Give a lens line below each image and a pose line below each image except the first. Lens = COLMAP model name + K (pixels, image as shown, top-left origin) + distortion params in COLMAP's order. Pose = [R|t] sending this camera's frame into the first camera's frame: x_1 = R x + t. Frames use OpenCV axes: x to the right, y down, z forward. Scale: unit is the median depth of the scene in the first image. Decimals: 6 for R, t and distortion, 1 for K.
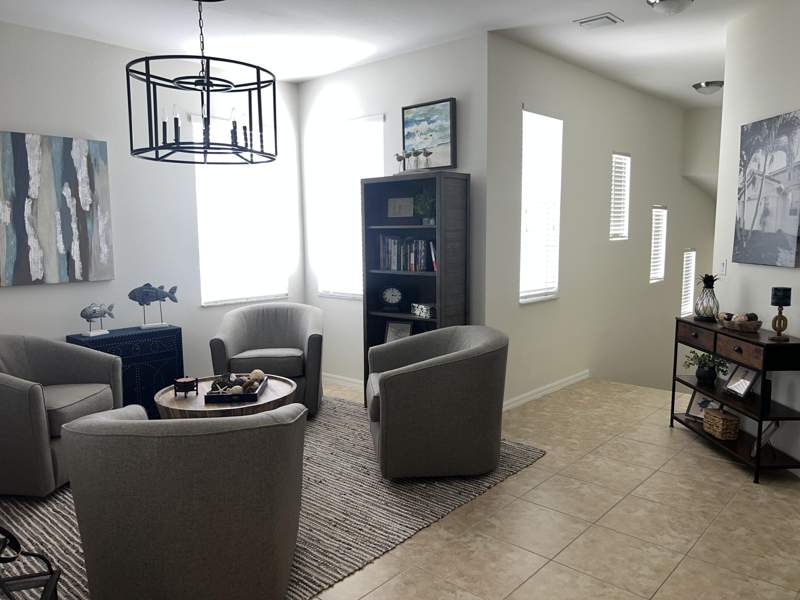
lens RADIAL K [[597.5, 0, 399.5], [0, 597.5, 300.9], [0, 0, 1]] dist [0.001263, -0.004079]
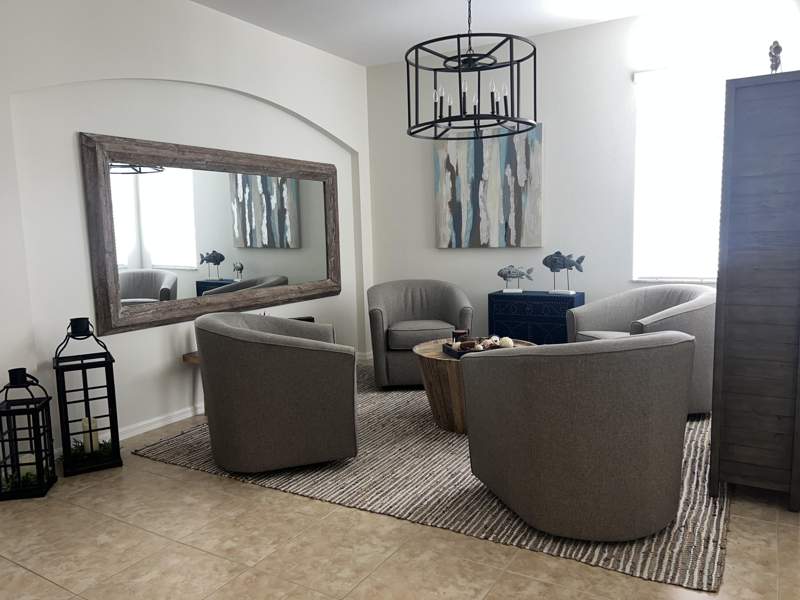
lens RADIAL K [[597.5, 0, 399.5], [0, 597.5, 300.9], [0, 0, 1]] dist [0.001263, -0.004079]
pose [[0.184617, 0.108236, -0.976832, 0.607610], [-0.093397, 0.991351, 0.092193, -0.014625], [0.978363, 0.074213, 0.193129, 0.562953]]
